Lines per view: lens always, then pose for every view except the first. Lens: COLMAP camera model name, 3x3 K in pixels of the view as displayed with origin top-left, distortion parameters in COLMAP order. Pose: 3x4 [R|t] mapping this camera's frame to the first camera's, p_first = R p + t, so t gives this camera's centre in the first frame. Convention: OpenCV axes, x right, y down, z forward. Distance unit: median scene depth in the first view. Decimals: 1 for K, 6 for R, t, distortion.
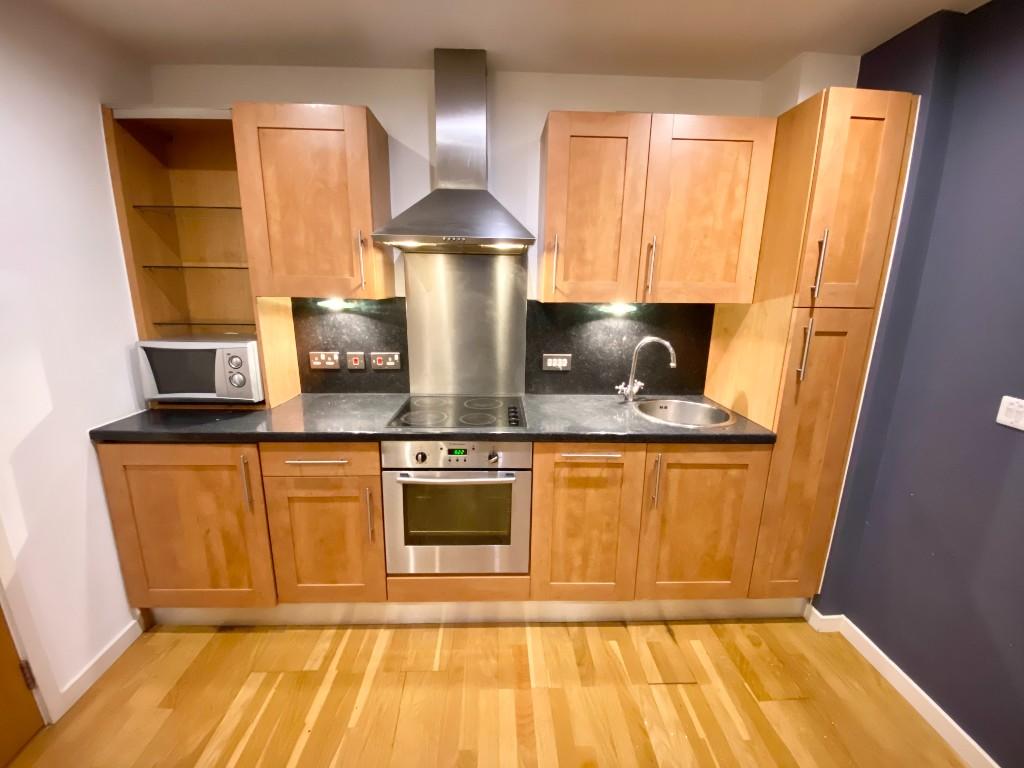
lens RADIAL K [[418.9, 0, 512.0], [0, 418.9, 384.0], [0, 0, 1]] dist [0.019351, -0.020664]
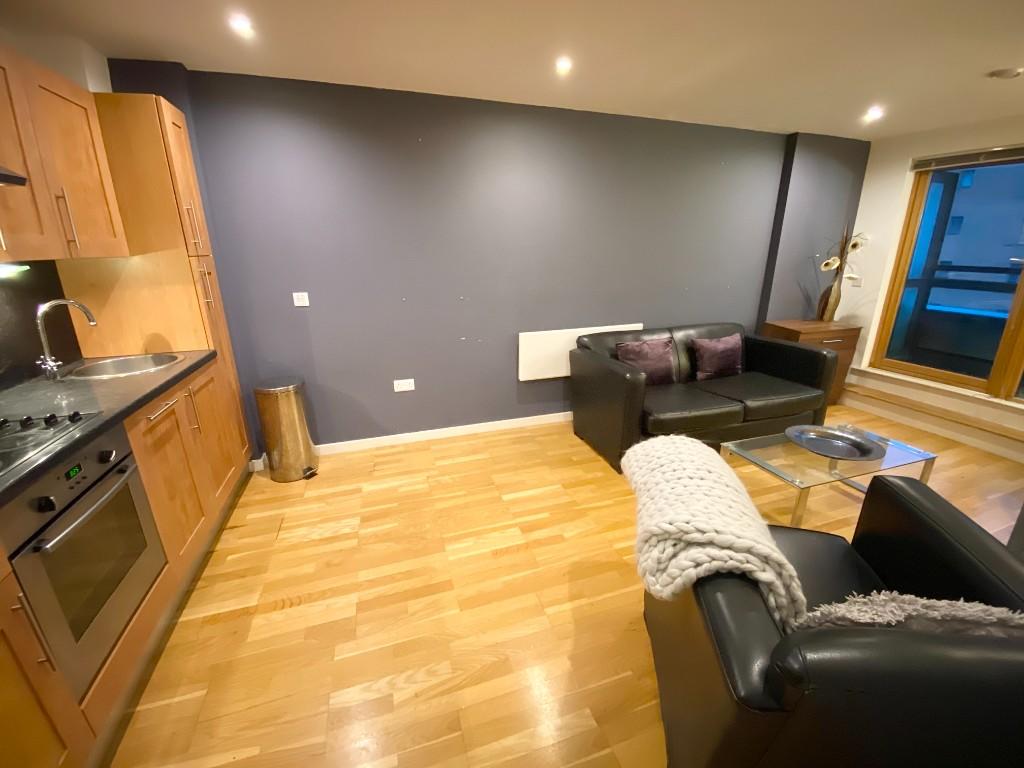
lens RADIAL K [[418.9, 0, 512.0], [0, 418.9, 384.0], [0, 0, 1]] dist [0.019351, -0.020664]
pose [[-0.273619, -0.301734, 0.913285, -0.899681], [0.213443, 0.906798, 0.363538, -0.073148], [-0.937856, 0.294406, -0.183714, 0.348756]]
